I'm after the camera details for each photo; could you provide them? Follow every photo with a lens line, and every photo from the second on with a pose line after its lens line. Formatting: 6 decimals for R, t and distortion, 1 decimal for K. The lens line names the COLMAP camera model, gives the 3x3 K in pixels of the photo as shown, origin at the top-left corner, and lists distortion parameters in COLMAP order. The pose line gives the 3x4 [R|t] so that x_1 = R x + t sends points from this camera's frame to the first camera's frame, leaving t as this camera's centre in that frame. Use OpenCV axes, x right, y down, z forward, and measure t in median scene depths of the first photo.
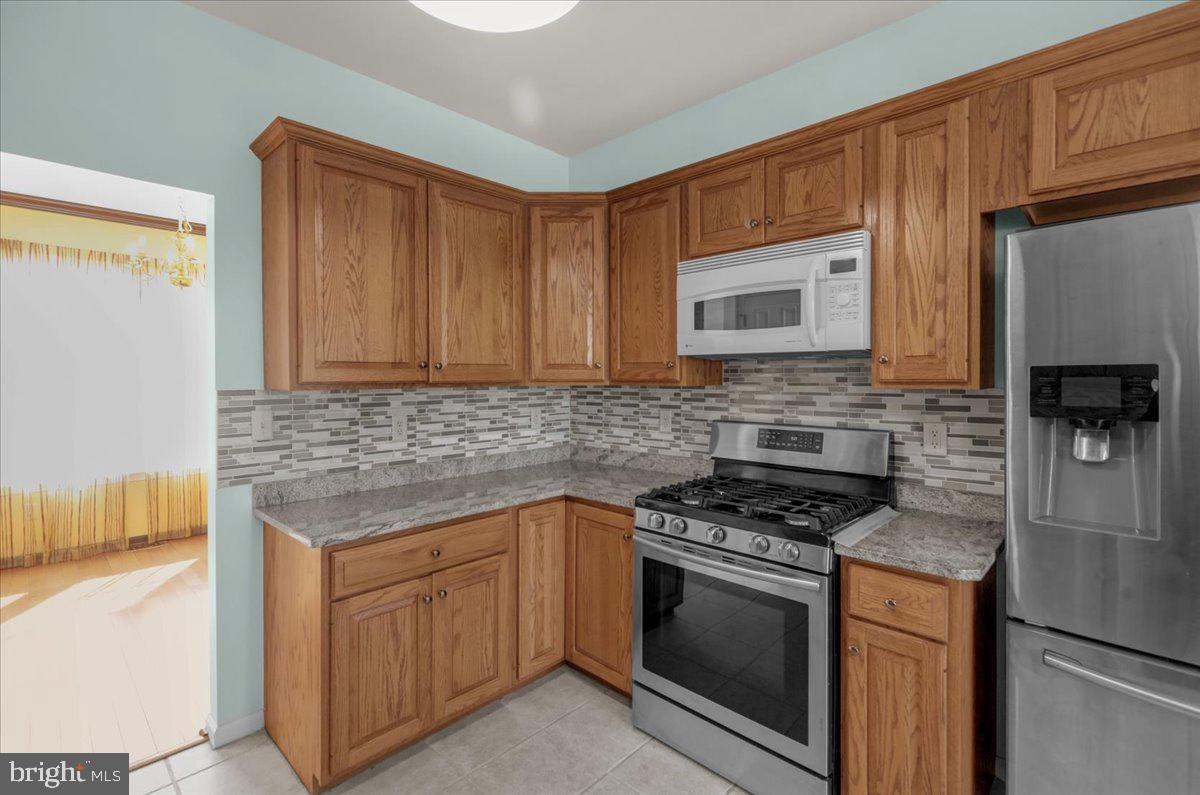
lens RADIAL K [[543.2, 0, 597.2], [0, 543.2, 380.4], [0, 0, 1]] dist [0.000713, 0.000510]
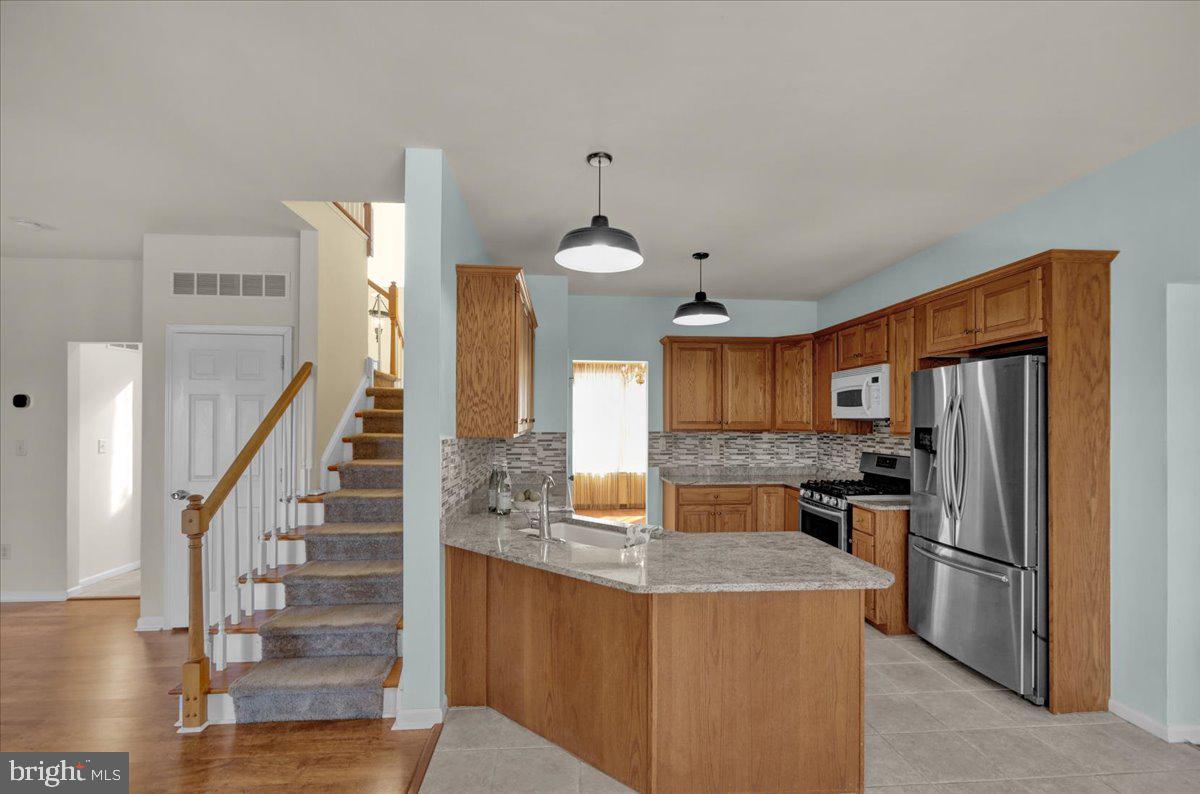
lens RADIAL K [[548.5, 0, 602.2], [0, 548.5, 420.3], [0, 0, 1]] dist [0.000182, 0.000204]
pose [[0.744314, 0.003704, -0.667820, 0.817117], [-0.009297, 0.999945, -0.004815, -0.018921], [0.667766, 0.009793, 0.744307, -1.022236]]
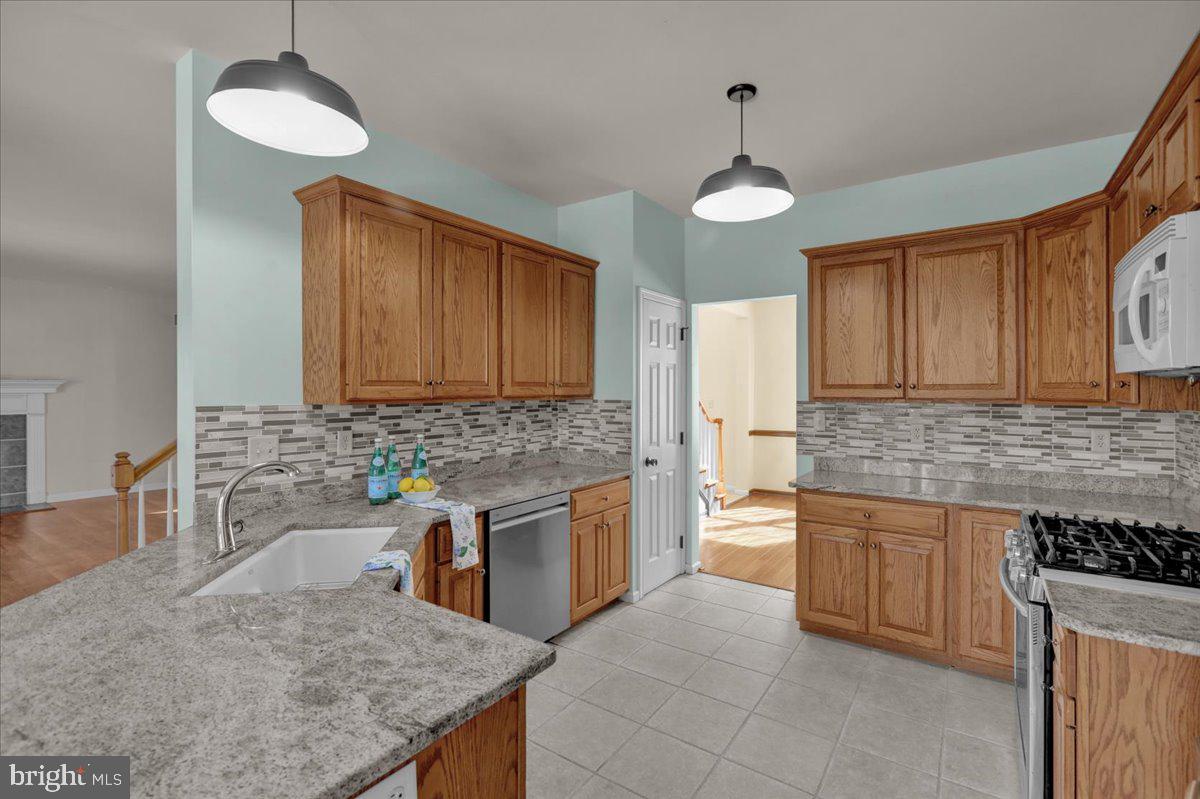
lens RADIAL K [[536.8, 0, 596.2], [0, 536.8, 389.9], [0, 0, 1]] dist [0.001284, 0.000279]
pose [[0.157806, 0.003405, -0.987464, 0.805903], [-0.007023, 0.999973, 0.002325, -0.014747], [0.987445, 0.006568, 0.157825, 0.038618]]
